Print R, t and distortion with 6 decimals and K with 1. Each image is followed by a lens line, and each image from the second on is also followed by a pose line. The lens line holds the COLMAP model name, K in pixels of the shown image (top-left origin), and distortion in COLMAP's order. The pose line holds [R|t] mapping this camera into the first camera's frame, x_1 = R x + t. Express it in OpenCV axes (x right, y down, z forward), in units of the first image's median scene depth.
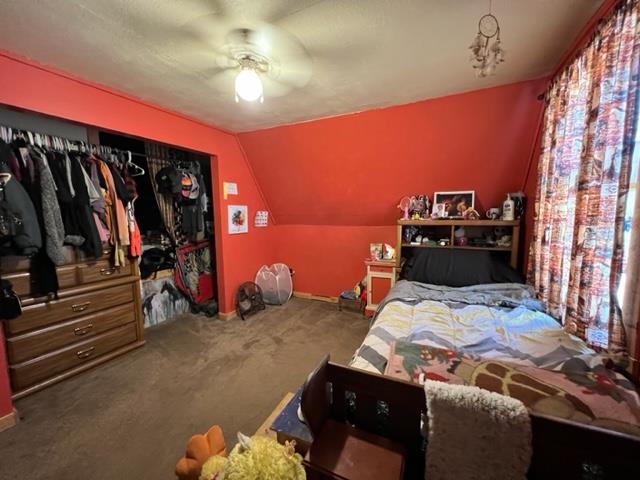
lens RADIAL K [[257.4, 0, 320.3], [0, 257.4, 240.5], [0, 0, 1]] dist [-0.002984, -0.000072]
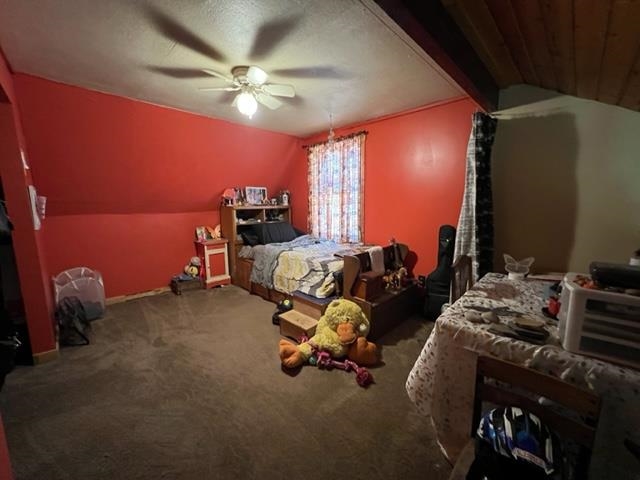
lens RADIAL K [[256.2, 0, 321.0], [0, 256.2, 239.6], [0, 0, 1]] dist [-0.002890, -0.000333]
pose [[0.333689, -0.127216, 0.934060, -0.807815], [0.098222, 0.990151, 0.099766, 0.005765], [-0.937552, 0.058454, 0.342898, 0.116217]]
